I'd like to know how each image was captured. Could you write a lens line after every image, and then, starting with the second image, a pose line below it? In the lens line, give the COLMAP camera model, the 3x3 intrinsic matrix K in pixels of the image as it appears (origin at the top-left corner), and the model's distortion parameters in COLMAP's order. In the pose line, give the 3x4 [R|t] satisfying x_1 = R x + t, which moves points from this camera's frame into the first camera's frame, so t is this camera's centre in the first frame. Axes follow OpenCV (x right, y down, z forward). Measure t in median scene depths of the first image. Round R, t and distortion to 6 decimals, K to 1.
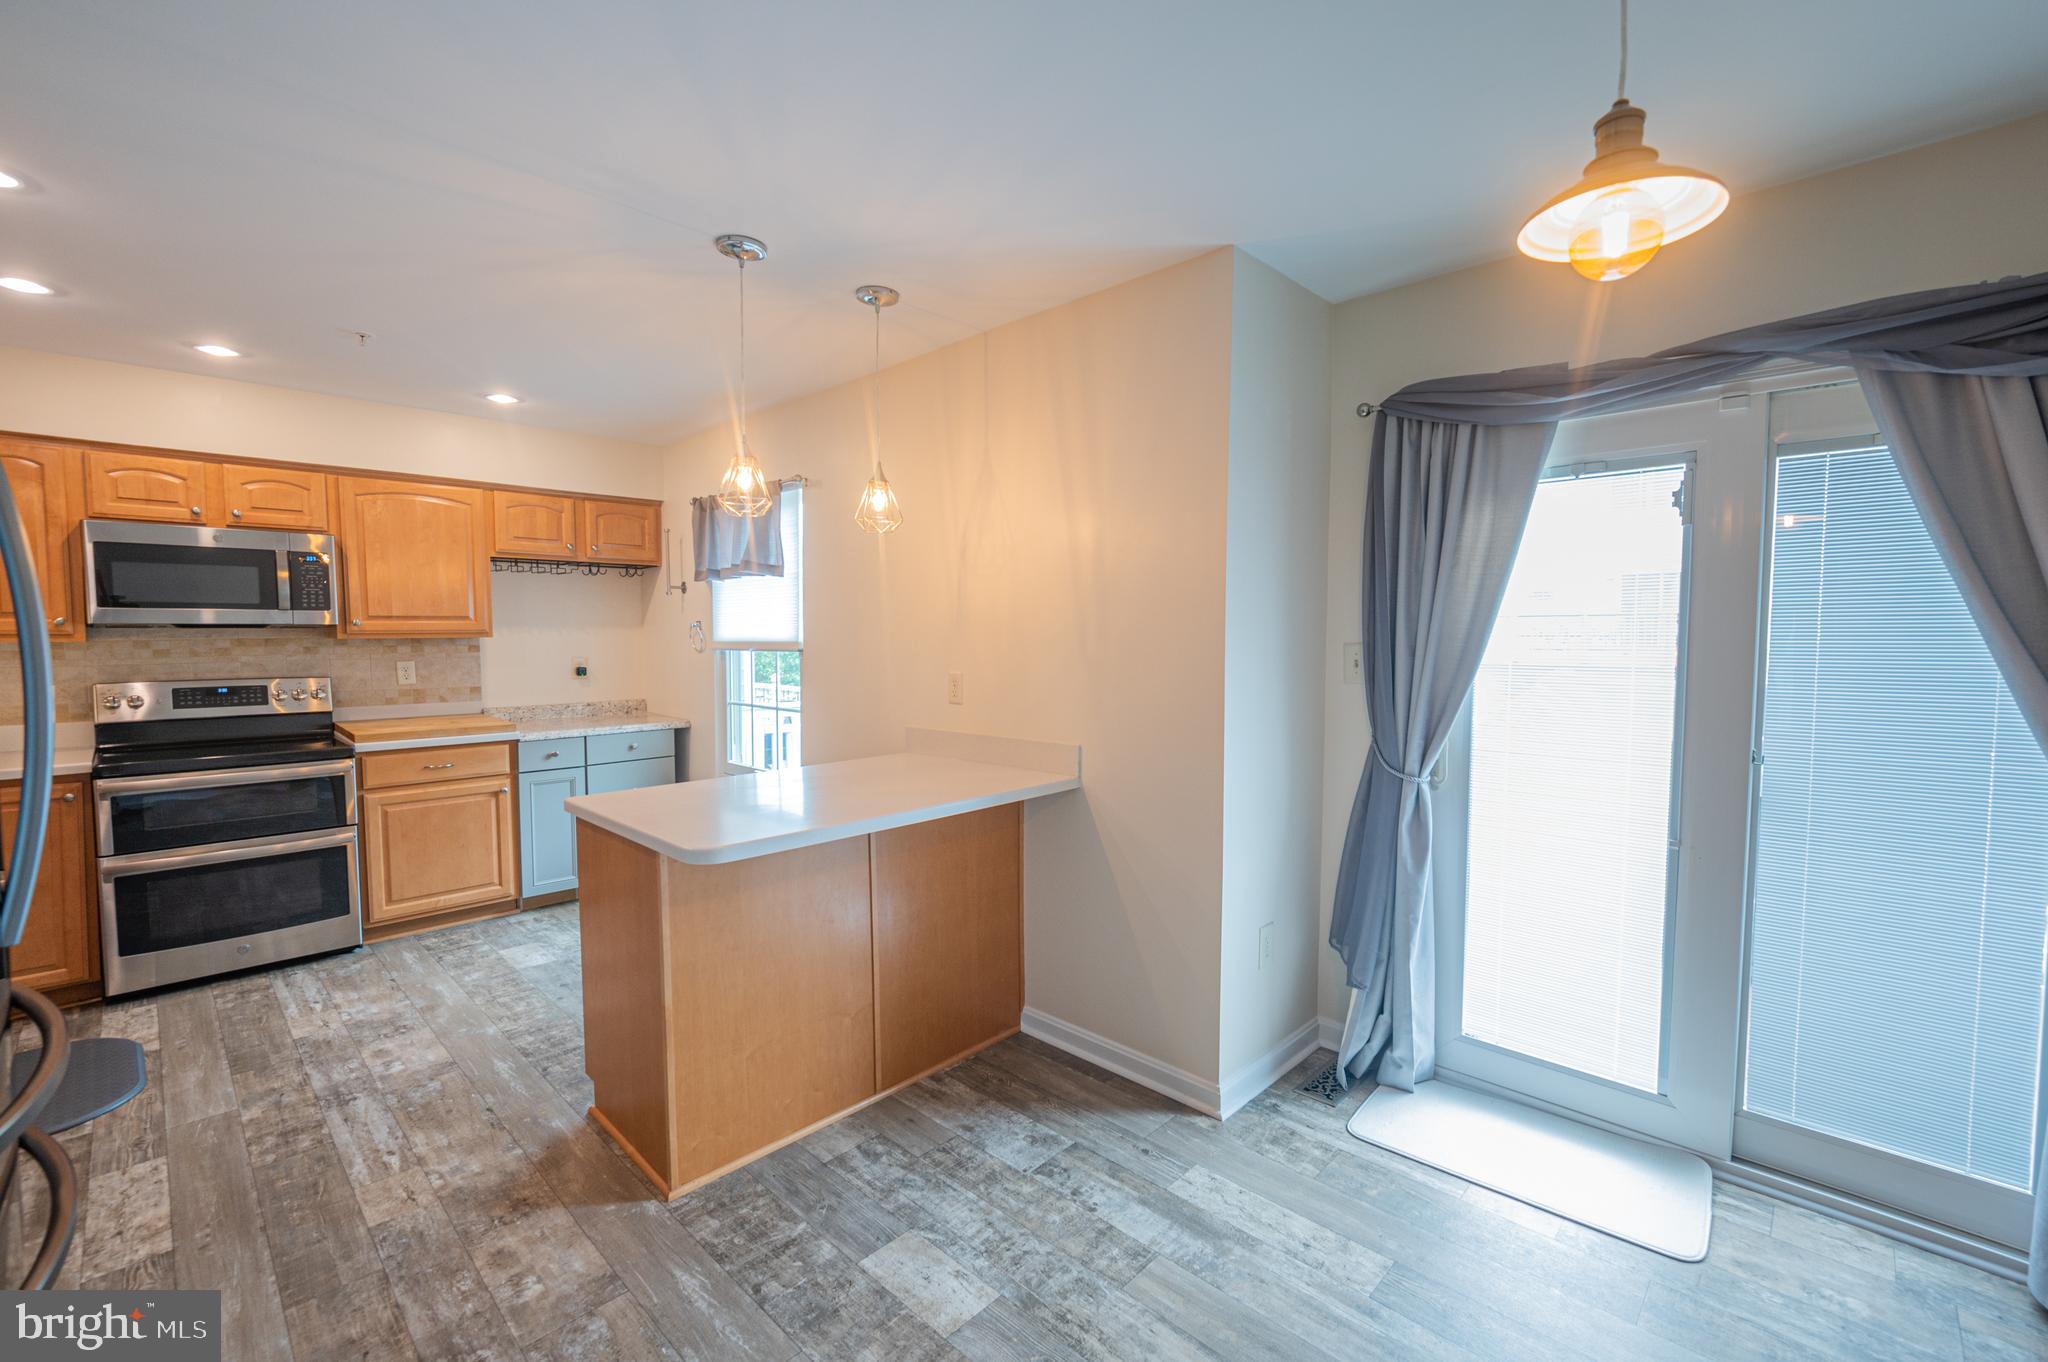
lens RADIAL K [[863.7, 0, 1048.4], [0, 863.7, 680.6], [0, 0, 1]] dist [0.000847, 0.000199]
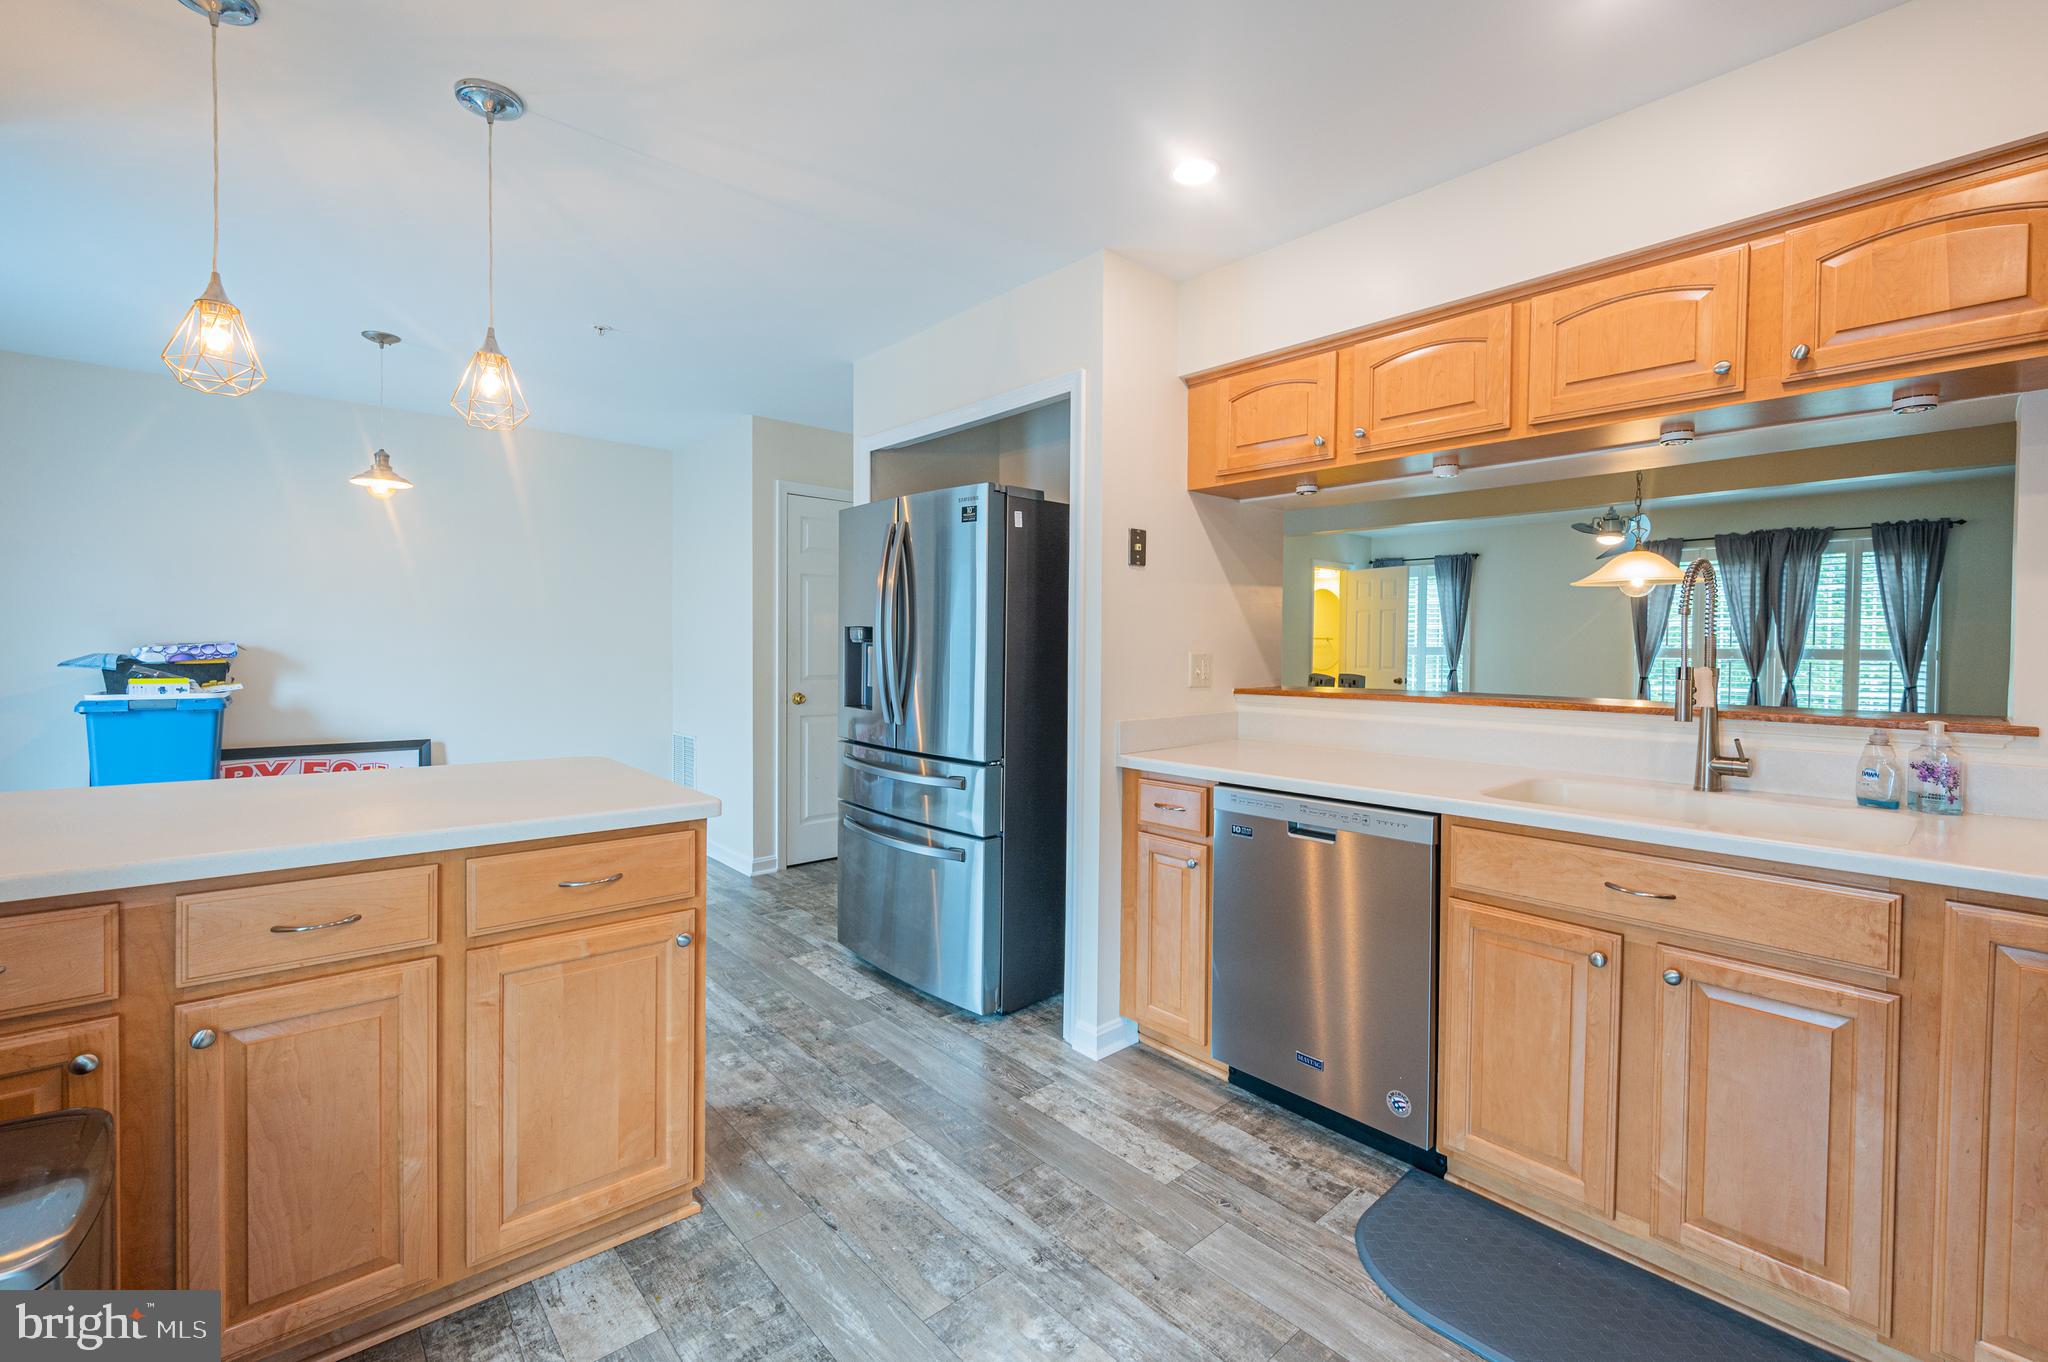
lens RADIAL K [[875.4, 0, 1020.7], [0, 875.4, 658.6], [0, 0, 1]] dist [-0.000450, -0.000069]
pose [[-0.995816, -0.010799, 0.090743, -0.612182], [-0.004243, 0.997386, 0.072136, -0.024557], [-0.091284, 0.071449, -0.993258, 1.189004]]
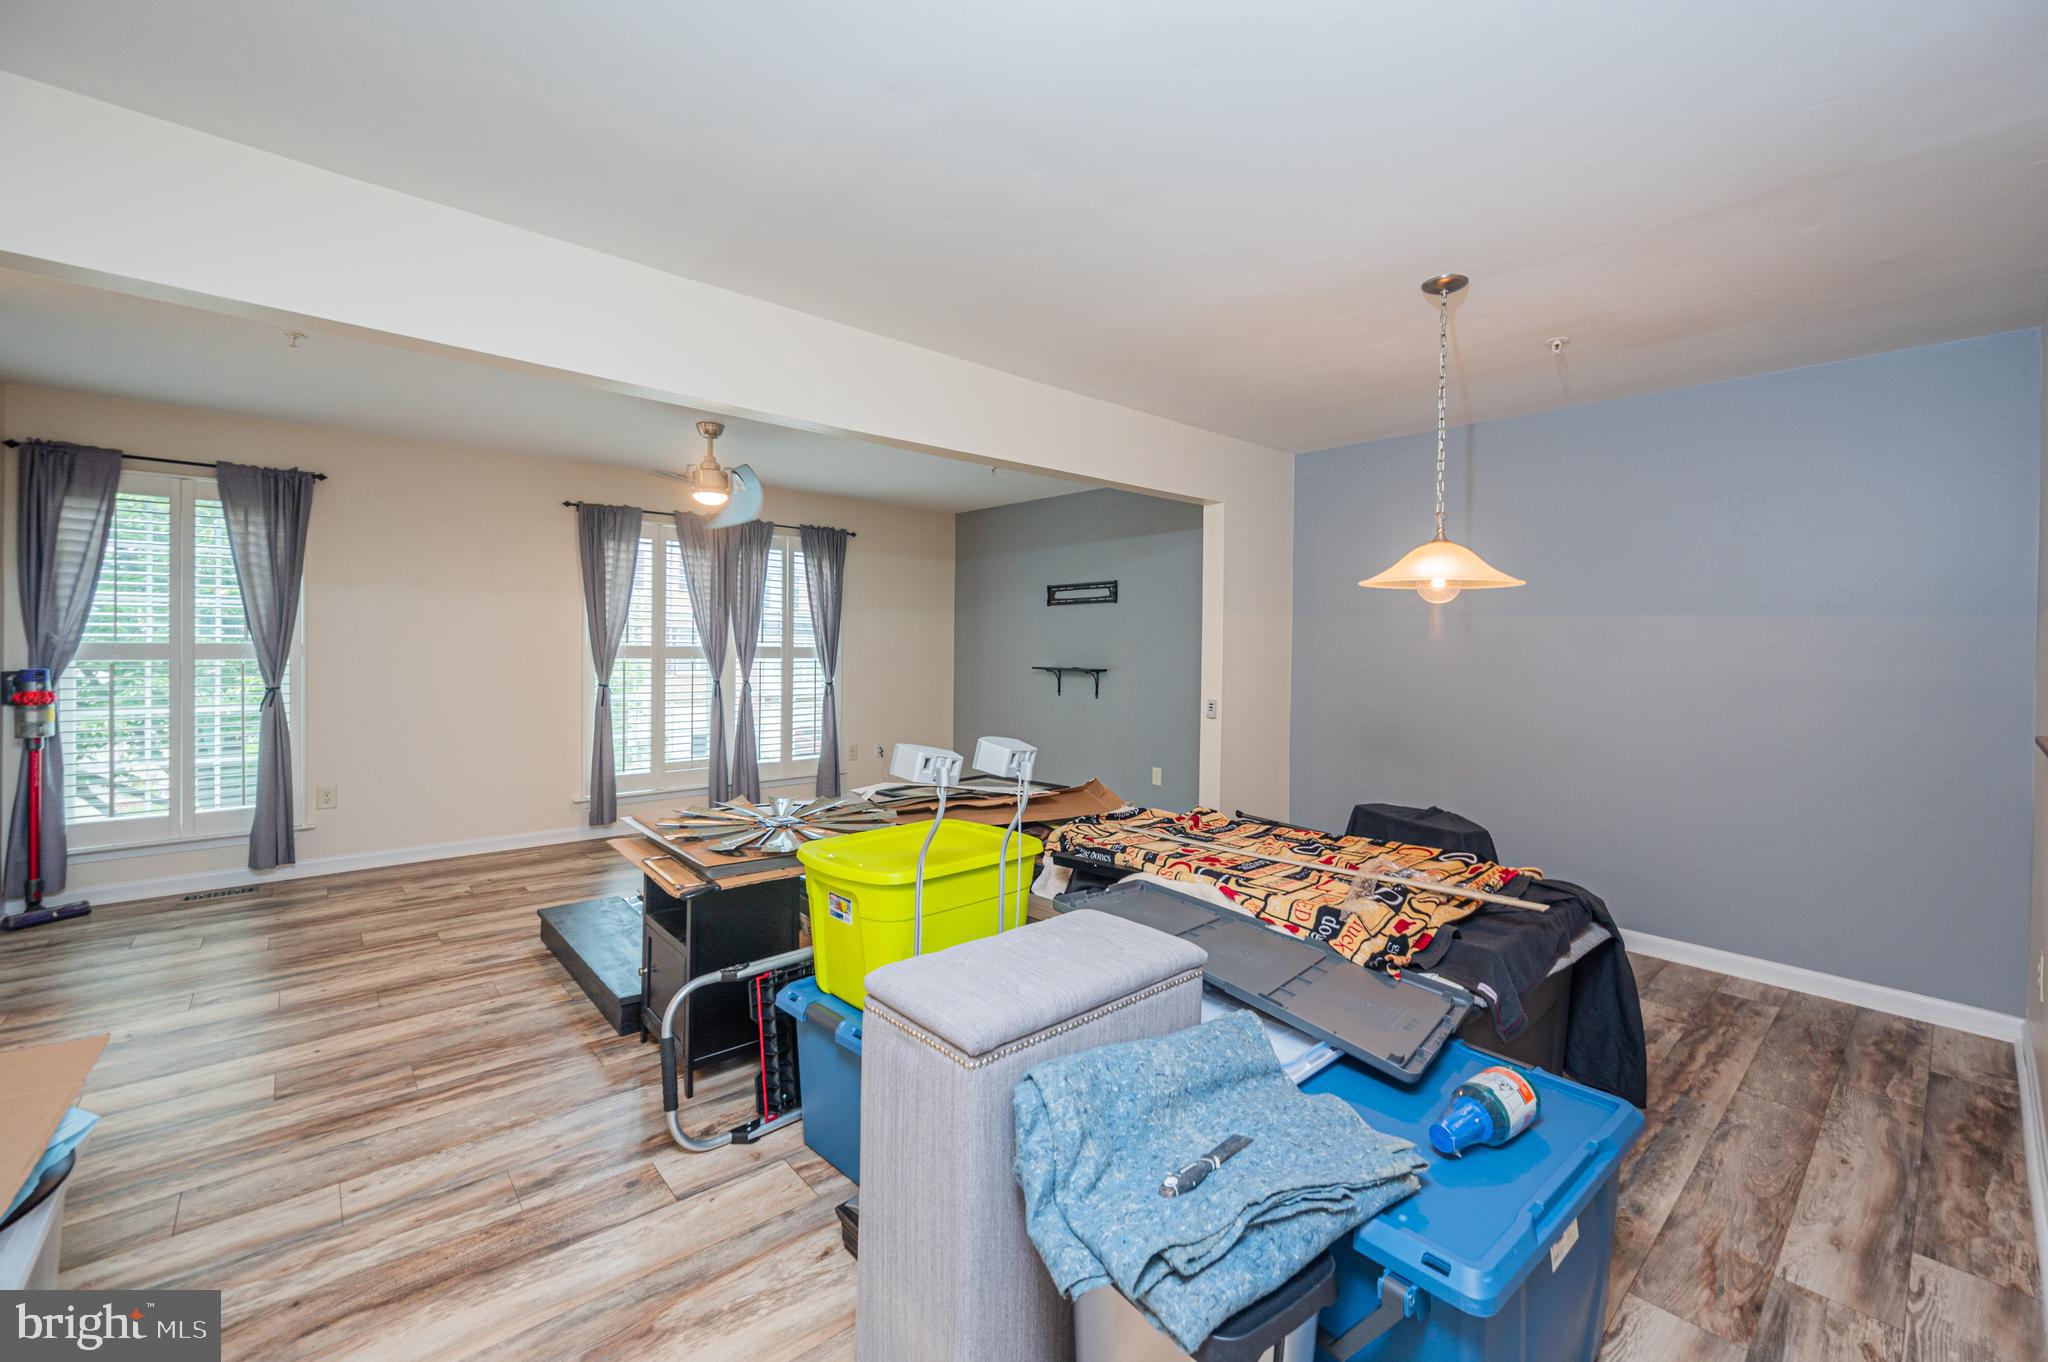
lens RADIAL K [[834.1, 0, 1030.0], [0, 834.1, 647.9], [0, 0, 1]] dist [0.000210, 0.000242]
pose [[-0.083935, 0.005173, -0.996458, -0.468544], [-0.071322, 0.997391, 0.011186, 0.025836], [0.993916, 0.072009, -0.083347, -0.109128]]
